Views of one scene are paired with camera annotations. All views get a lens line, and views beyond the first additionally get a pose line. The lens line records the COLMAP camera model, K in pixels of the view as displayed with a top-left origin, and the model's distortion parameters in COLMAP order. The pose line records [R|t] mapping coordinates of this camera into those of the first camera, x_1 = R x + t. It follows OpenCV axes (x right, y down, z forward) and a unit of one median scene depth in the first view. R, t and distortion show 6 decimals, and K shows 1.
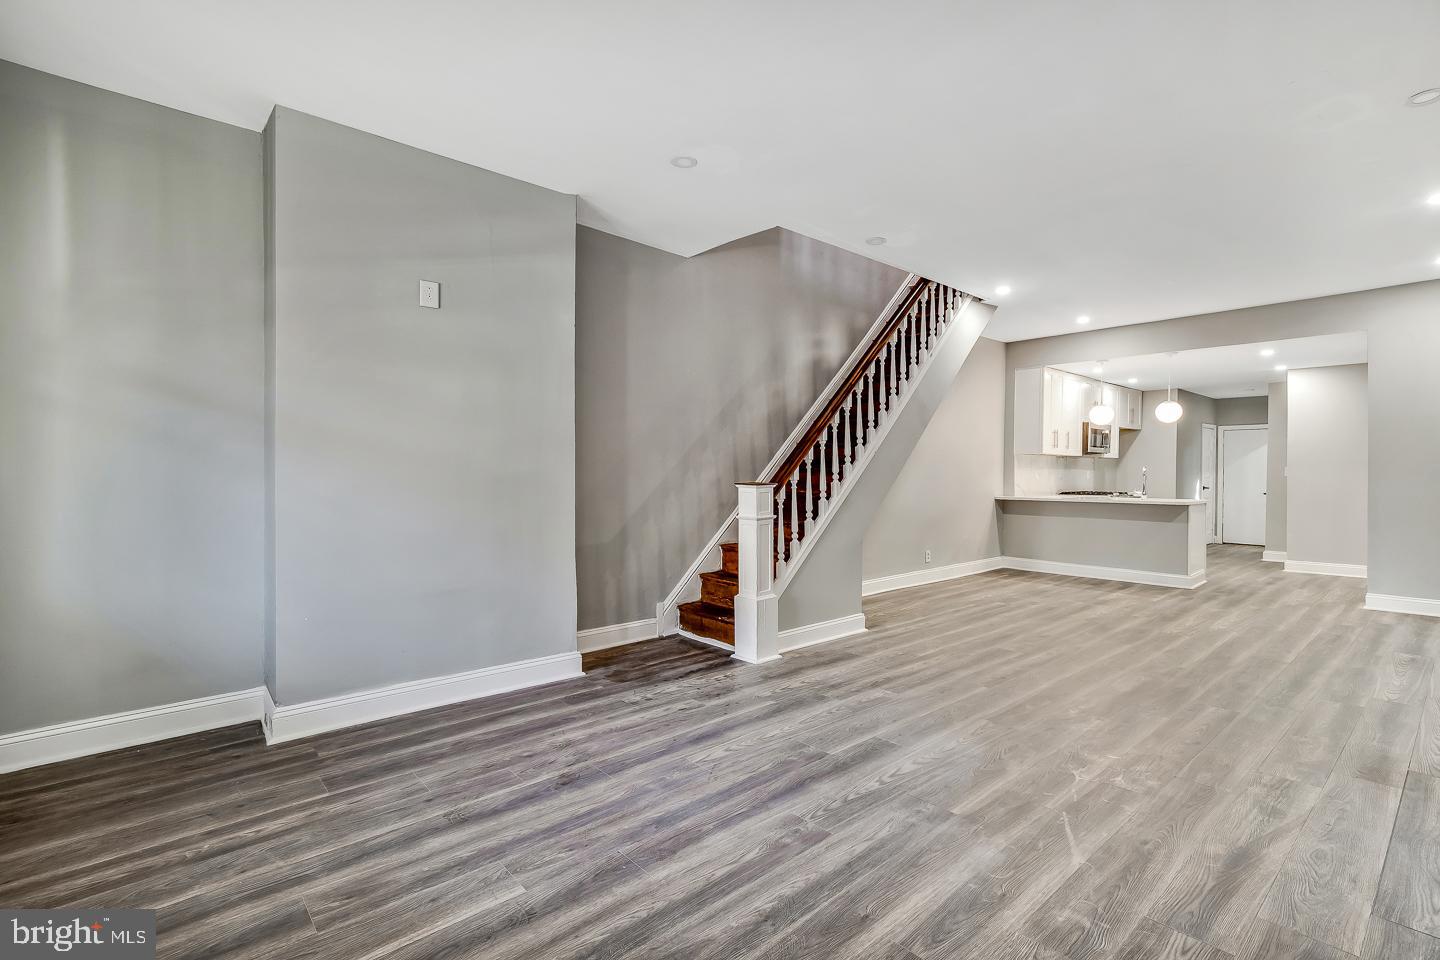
lens RADIAL K [[665.3, 0, 722.2], [0, 665.3, 477.7], [0, 0, 1]] dist [0.012855, -0.001080]
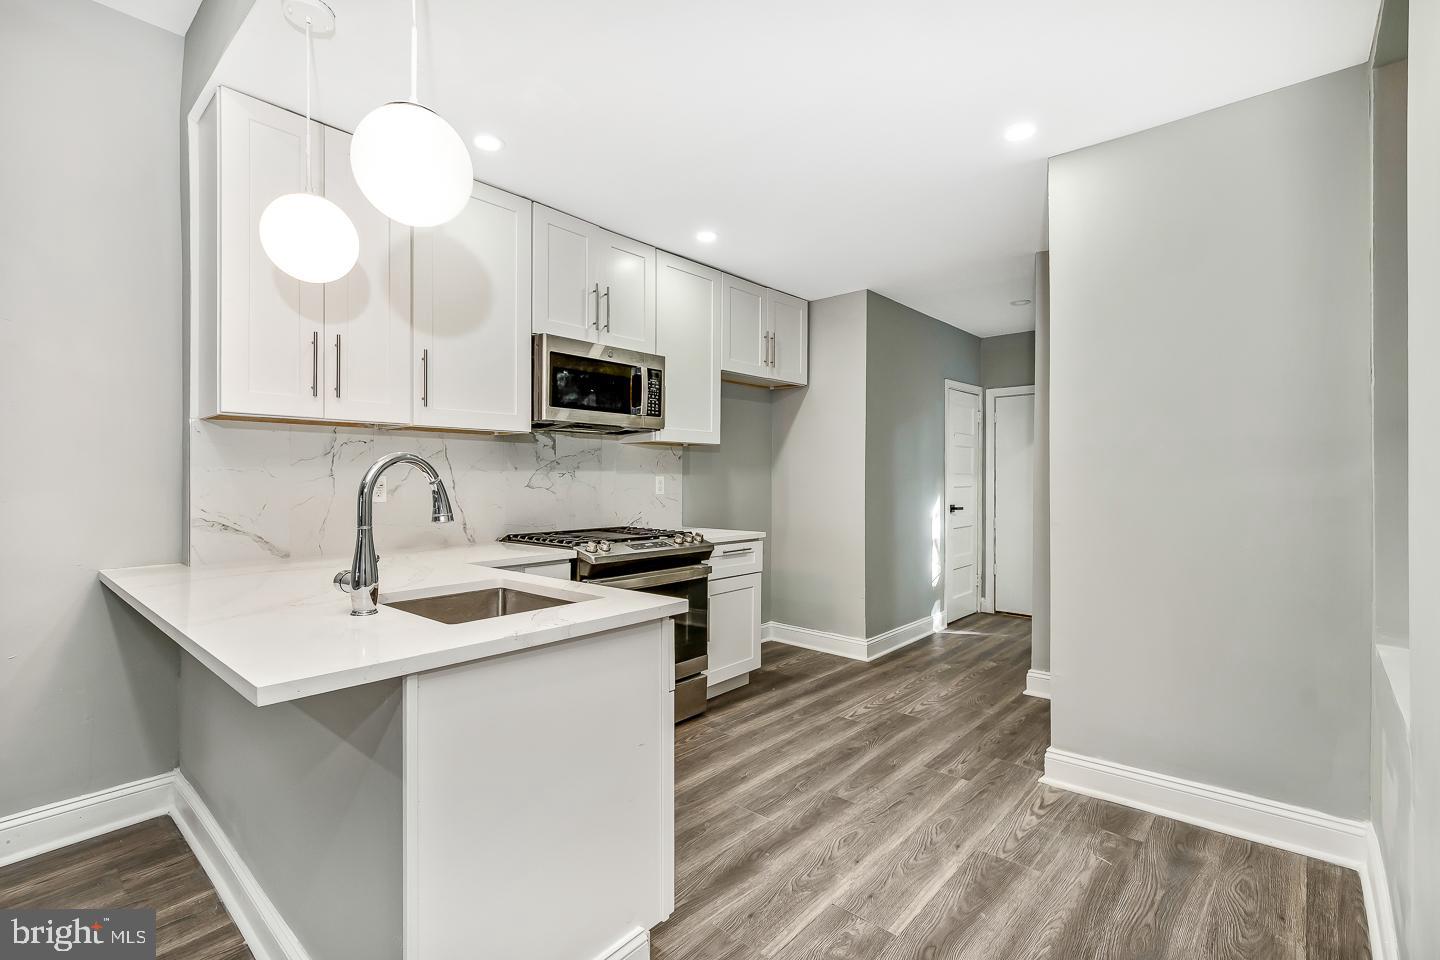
lens RADIAL K [[665.3, 0, 727.9], [0, 665.3, 479.8], [0, 0, 1]] dist [0.012855, -0.001080]
pose [[0.991098, -0.005346, 0.133030, 0.744325], [0.006013, 0.999971, -0.004611, -0.007589], [-0.133001, 0.005370, 0.991101, 0.805153]]
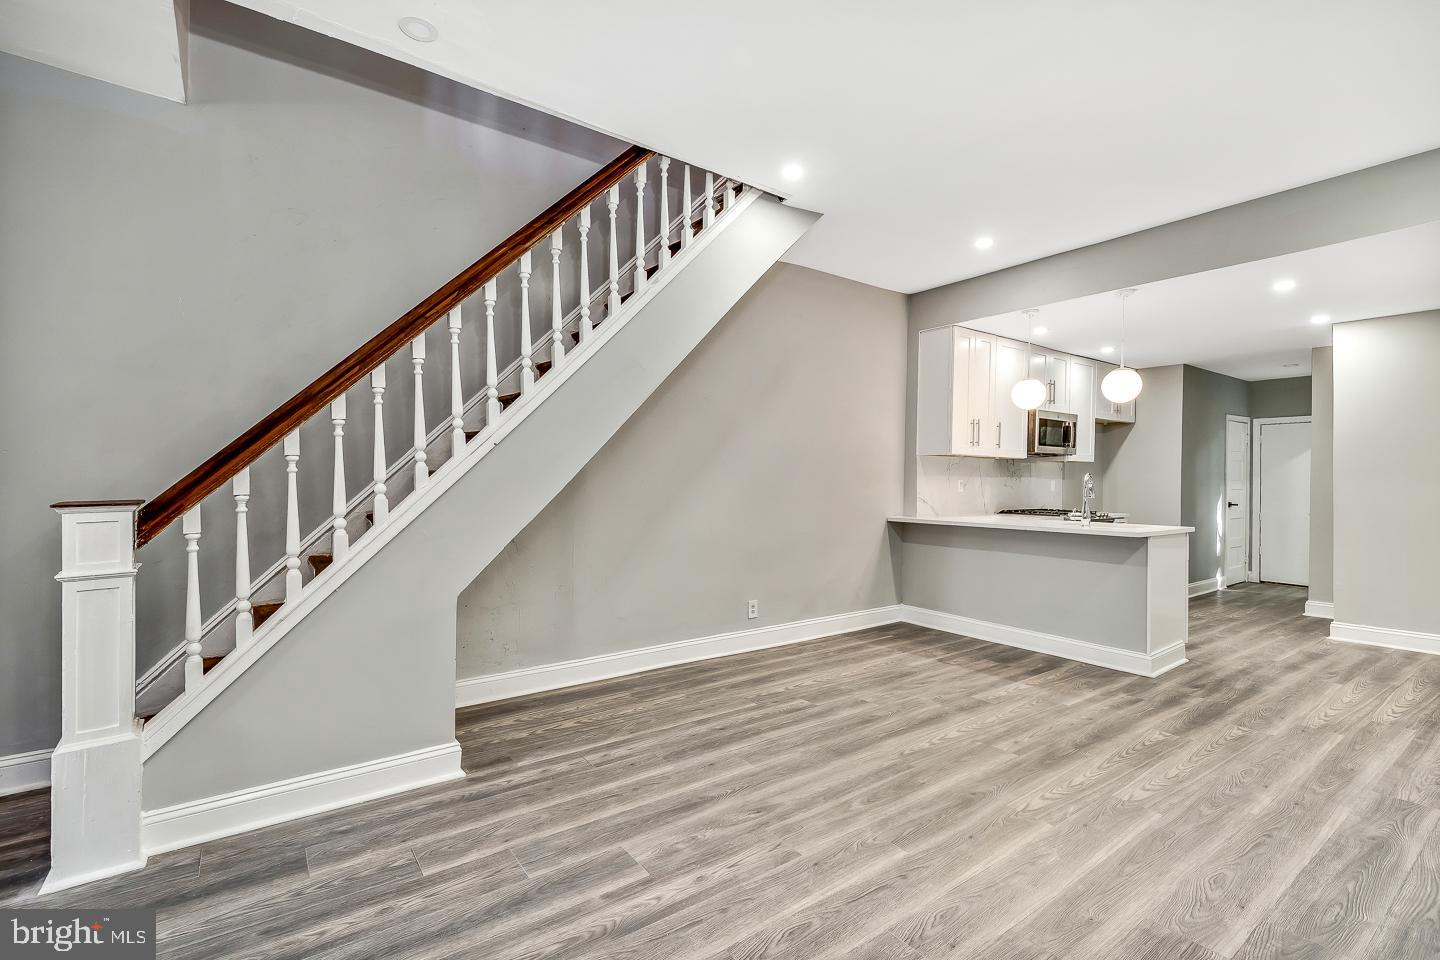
lens RADIAL K [[665.3, 0, 746.2], [0, 665.3, 478.1], [0, 0, 1]] dist [0.012855, -0.001080]
pose [[0.997574, 0.004771, -0.069454, 0.387965], [-0.005431, 0.999942, -0.009307, -0.005602], [0.069406, 0.009661, 0.997542, 0.381781]]
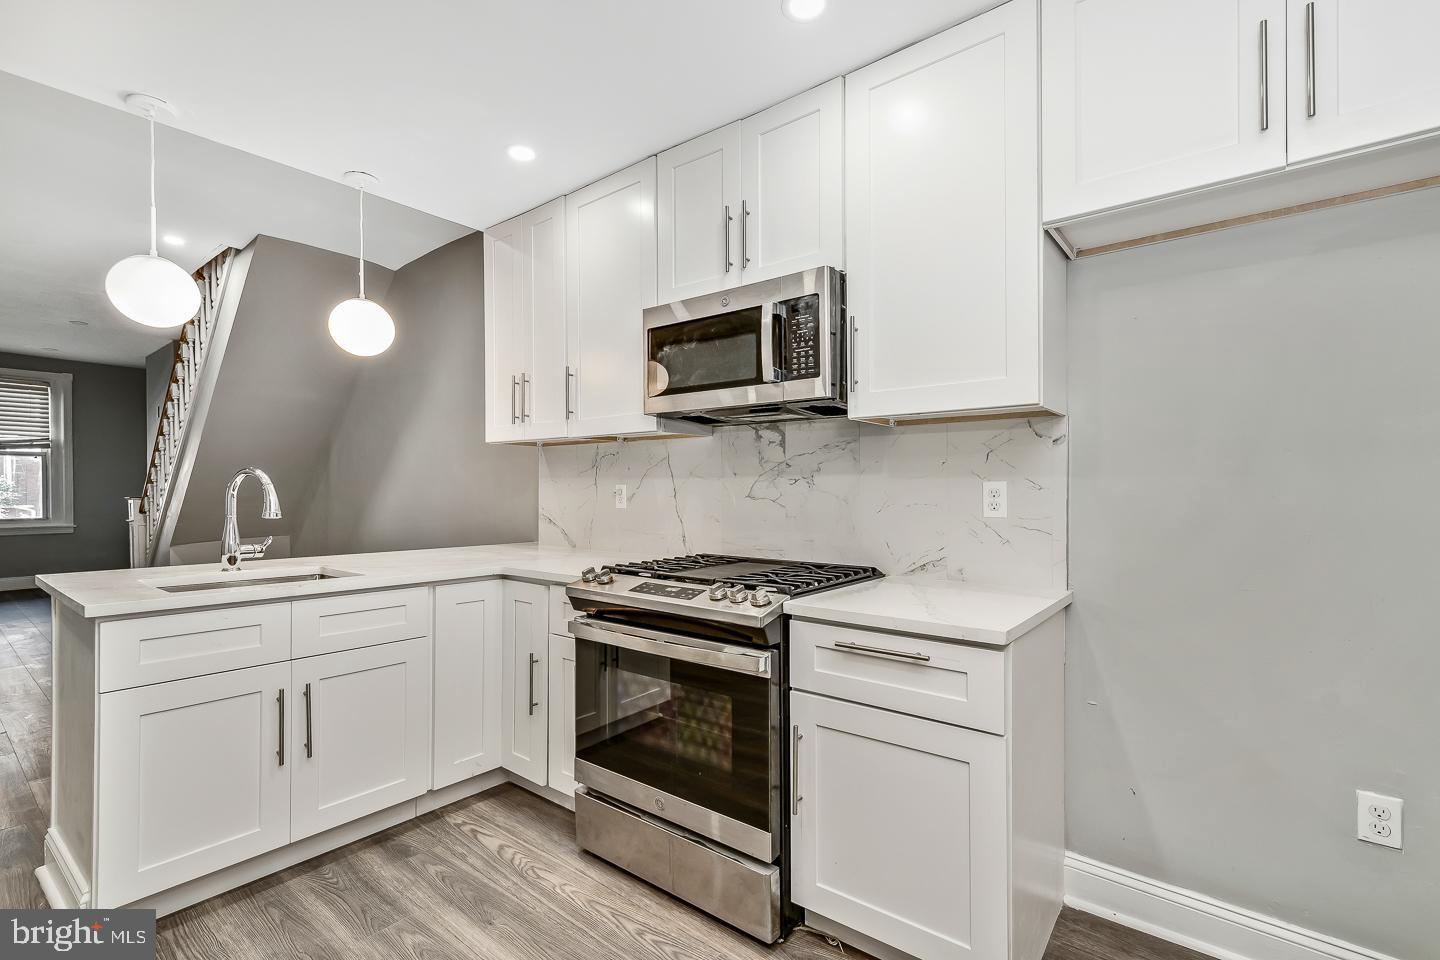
lens RADIAL K [[665.3, 0, 723.9], [0, 665.3, 484.2], [0, 0, 1]] dist [0.012855, -0.001080]
pose [[0.167195, -0.010538, -0.985868, 1.023762], [-0.008603, 0.999889, -0.012146, -0.008229], [0.985886, 0.010512, 0.167086, 1.209984]]
